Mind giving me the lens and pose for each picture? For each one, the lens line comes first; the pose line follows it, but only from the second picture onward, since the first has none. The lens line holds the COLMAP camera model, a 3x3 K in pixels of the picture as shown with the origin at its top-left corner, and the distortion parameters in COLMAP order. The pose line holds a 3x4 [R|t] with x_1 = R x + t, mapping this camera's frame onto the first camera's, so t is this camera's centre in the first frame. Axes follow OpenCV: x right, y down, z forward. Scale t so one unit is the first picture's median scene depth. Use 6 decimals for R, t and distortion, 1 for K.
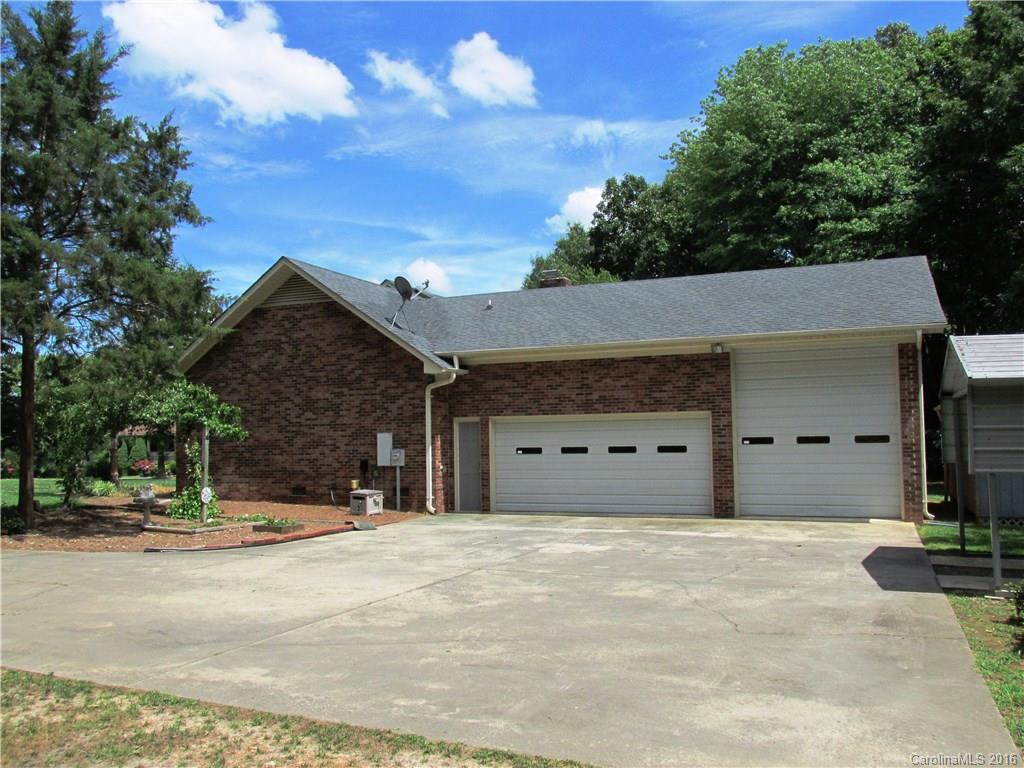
lens RADIAL K [[866.5, 0, 512.0], [0, 866.5, 384.0], [0, 0, 1]] dist [-0.012102, -0.004834]
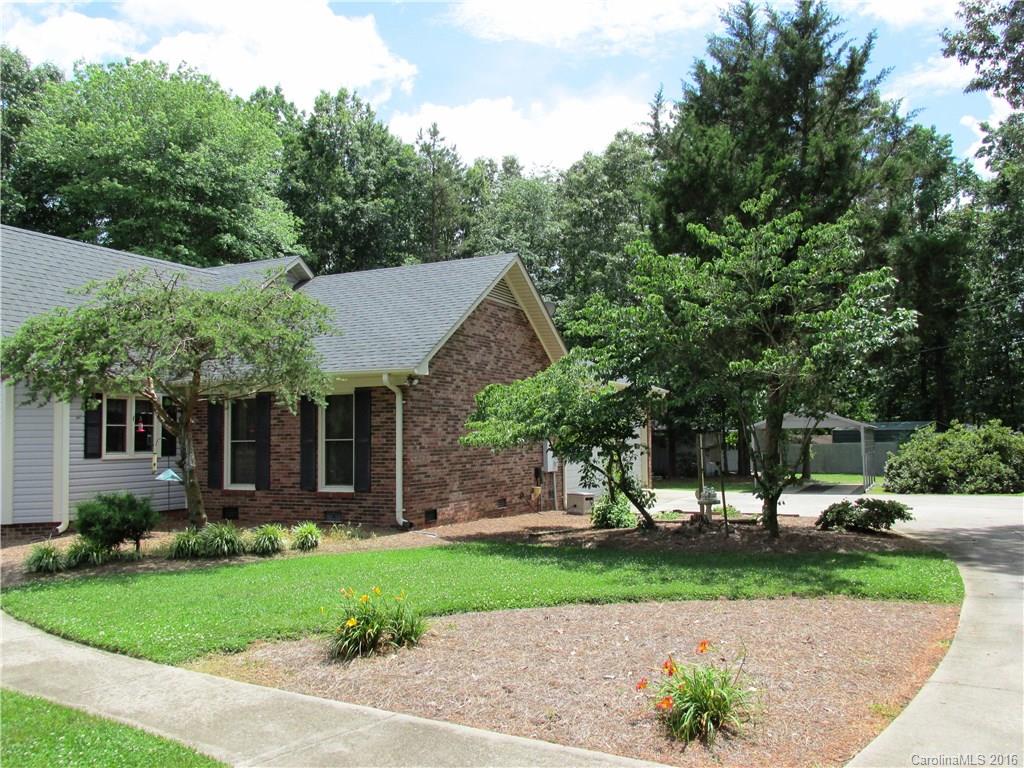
lens RADIAL K [[866.5, 0, 512.0], [0, 866.5, 384.0], [0, 0, 1]] dist [-0.012102, -0.004834]
pose [[0.051820, 0.084649, 0.995062, -1.161325], [-0.039273, 0.995803, -0.082666, 0.071129], [-0.997884, -0.034795, 0.054927, 0.924502]]
